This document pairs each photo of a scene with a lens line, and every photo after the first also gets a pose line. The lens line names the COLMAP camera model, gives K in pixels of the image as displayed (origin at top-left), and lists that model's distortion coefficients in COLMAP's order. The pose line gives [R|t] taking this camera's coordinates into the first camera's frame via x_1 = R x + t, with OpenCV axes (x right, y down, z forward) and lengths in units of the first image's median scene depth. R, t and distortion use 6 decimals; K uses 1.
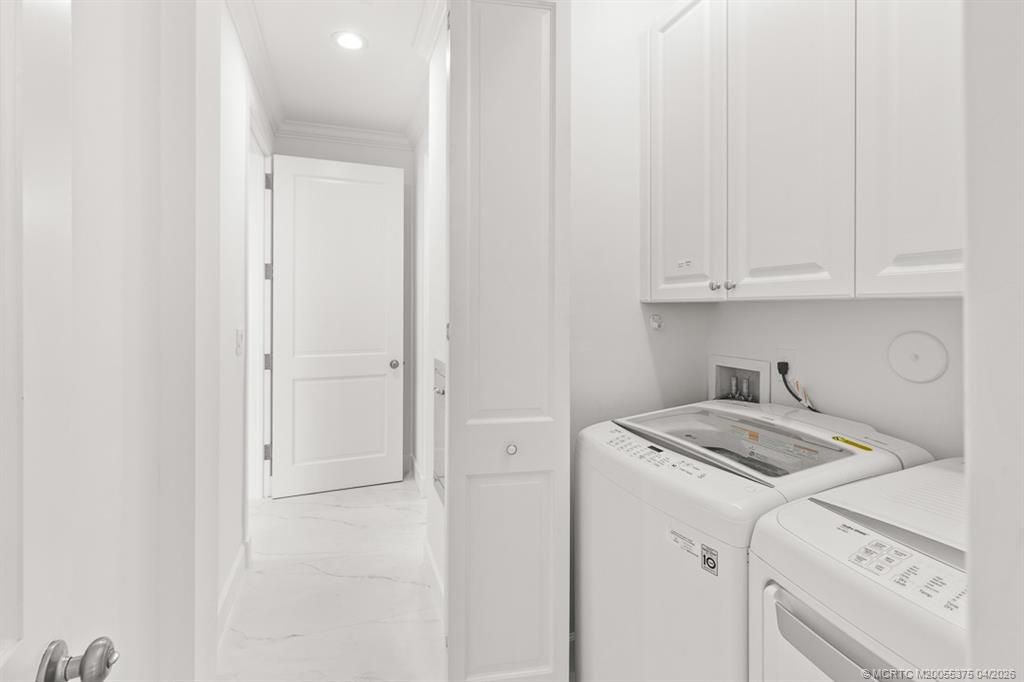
lens RADIAL K [[463.7, 0, 511.1], [0, 463.7, 309.2], [0, 0, 1]] dist [0.001512, -0.000055]
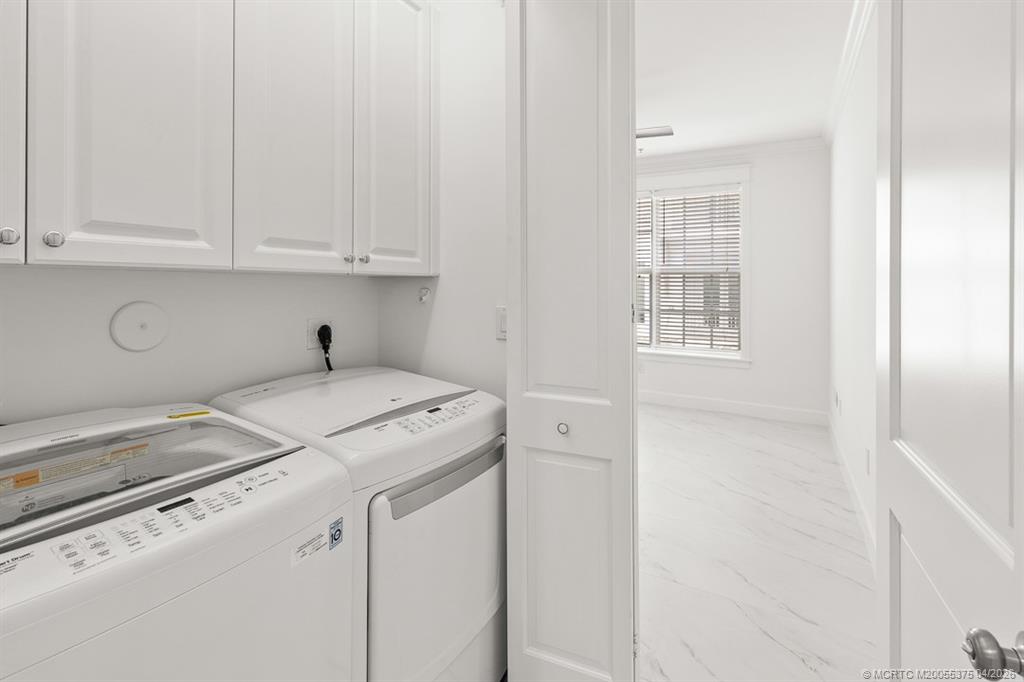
lens RADIAL K [[482.4, 0, 507.0], [0, 482.4, 283.9], [0, 0, 1]] dist [-0.002938, -0.000165]
pose [[-0.635075, -0.005296, 0.772432, -0.545678], [-0.007470, 0.999972, 0.000715, 0.002819], [-0.772414, -0.005315, -0.635097, 1.253254]]
